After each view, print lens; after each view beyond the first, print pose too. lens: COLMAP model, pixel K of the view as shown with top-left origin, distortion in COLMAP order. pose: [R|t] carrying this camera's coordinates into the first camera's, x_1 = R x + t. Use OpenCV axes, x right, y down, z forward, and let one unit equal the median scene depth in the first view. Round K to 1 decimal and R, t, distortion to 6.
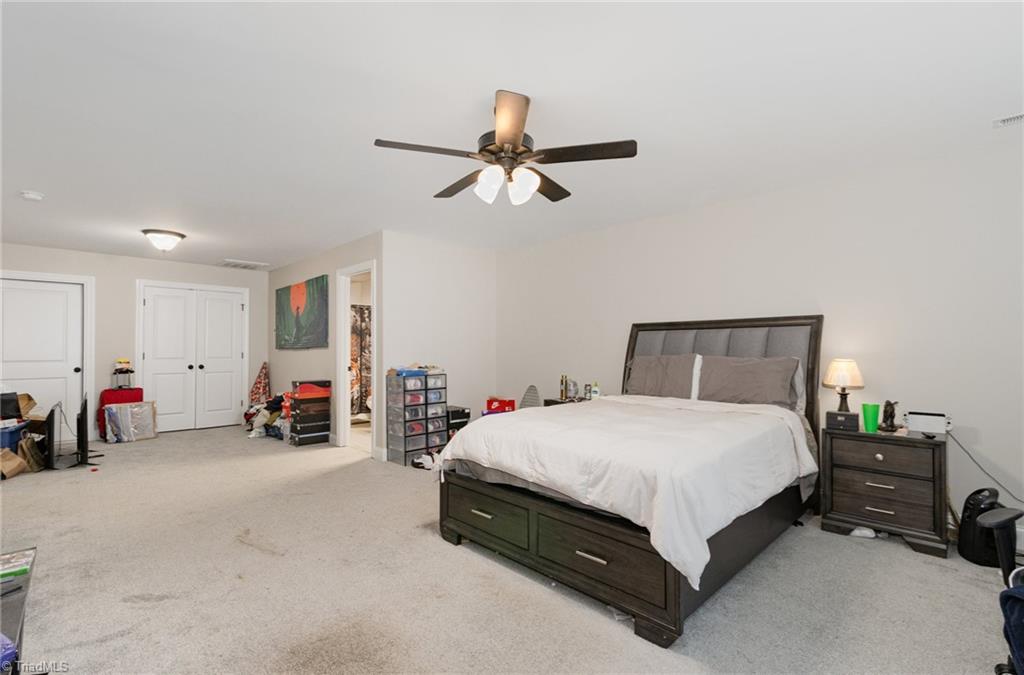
lens RADIAL K [[474.7, 0, 523.4], [0, 474.7, 343.7], [0, 0, 1]] dist [0.000557, -0.000333]
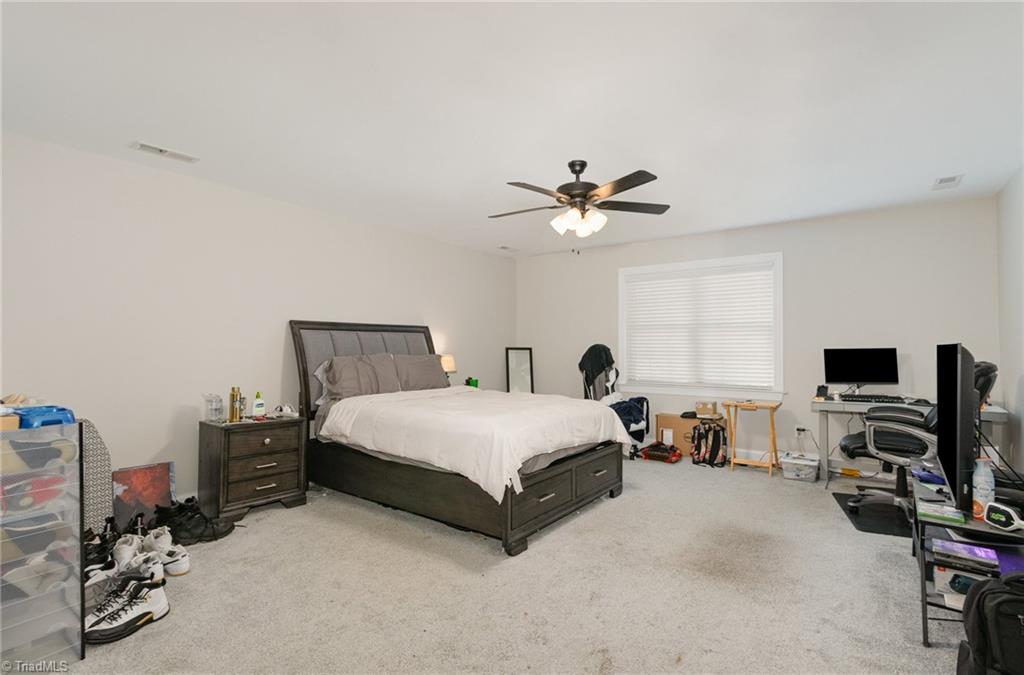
lens RADIAL K [[474.7, 0, 523.4], [0, 474.7, 343.7], [0, 0, 1]] dist [0.000557, -0.000333]
pose [[-0.159612, 0.014869, 0.987068, -1.142303], [-0.005536, 0.999857, -0.015957, 0.021769], [-0.987164, -0.008012, -0.159507, 1.207785]]
